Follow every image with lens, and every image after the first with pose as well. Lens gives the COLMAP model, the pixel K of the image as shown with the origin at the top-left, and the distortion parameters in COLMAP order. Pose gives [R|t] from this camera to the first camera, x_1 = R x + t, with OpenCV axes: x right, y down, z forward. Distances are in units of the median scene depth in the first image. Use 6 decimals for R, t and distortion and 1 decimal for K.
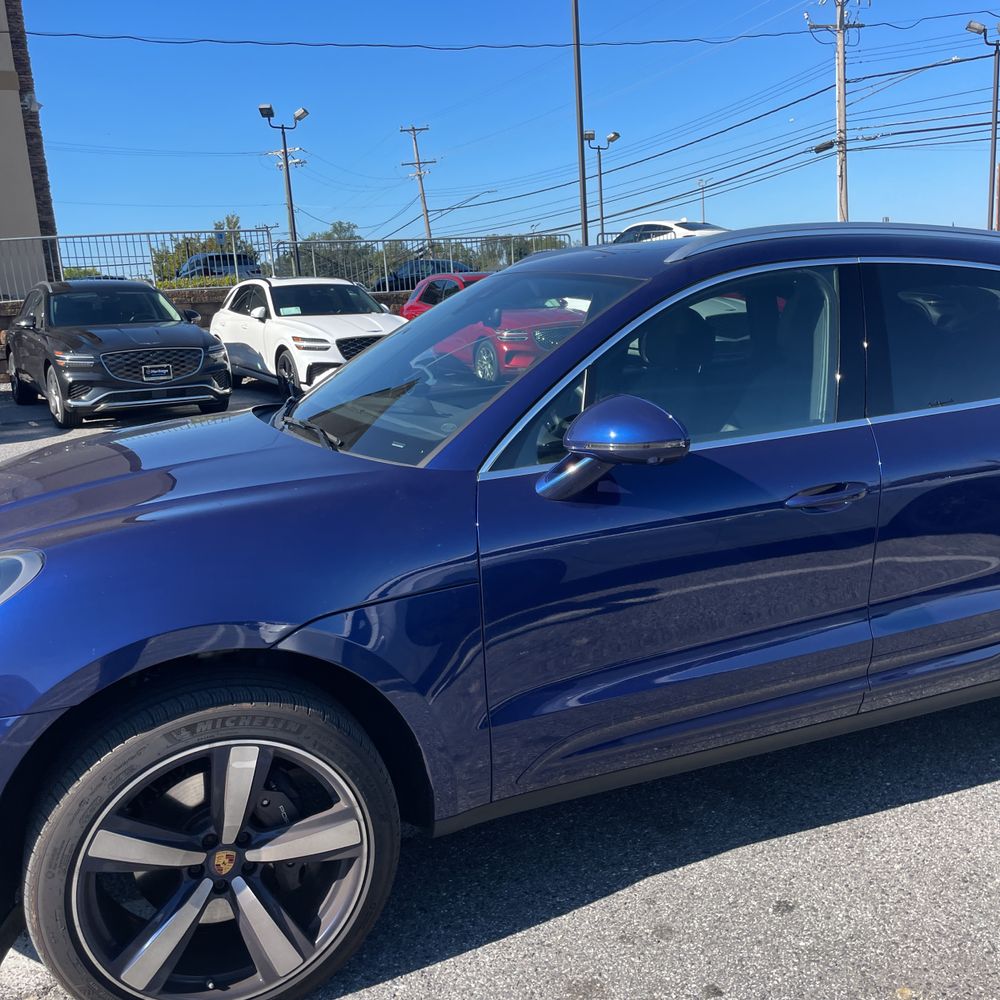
lens RADIAL K [[999.0, 0, 492.7], [0, 999.0, 510.2], [0, 0, 1]] dist [0.086218, -0.111451]
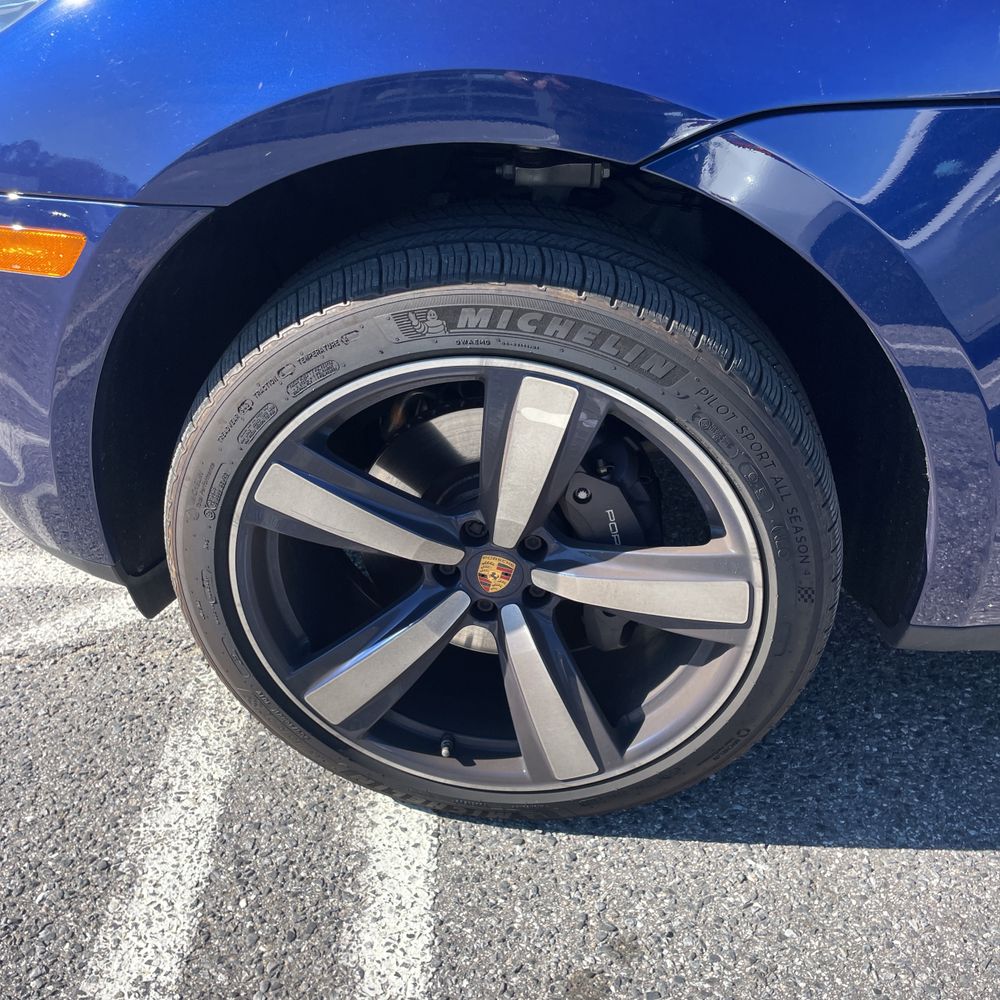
lens RADIAL K [[1007.8, 0, 492.5], [0, 1007.8, 512.6], [0, 0, 1]] dist [0.096224, -0.135001]
pose [[0.881472, 0.293198, -0.370192, -0.073536], [-0.147717, 0.915765, 0.373568, 0.112971], [0.448539, -0.274606, 0.850532, 0.543036]]
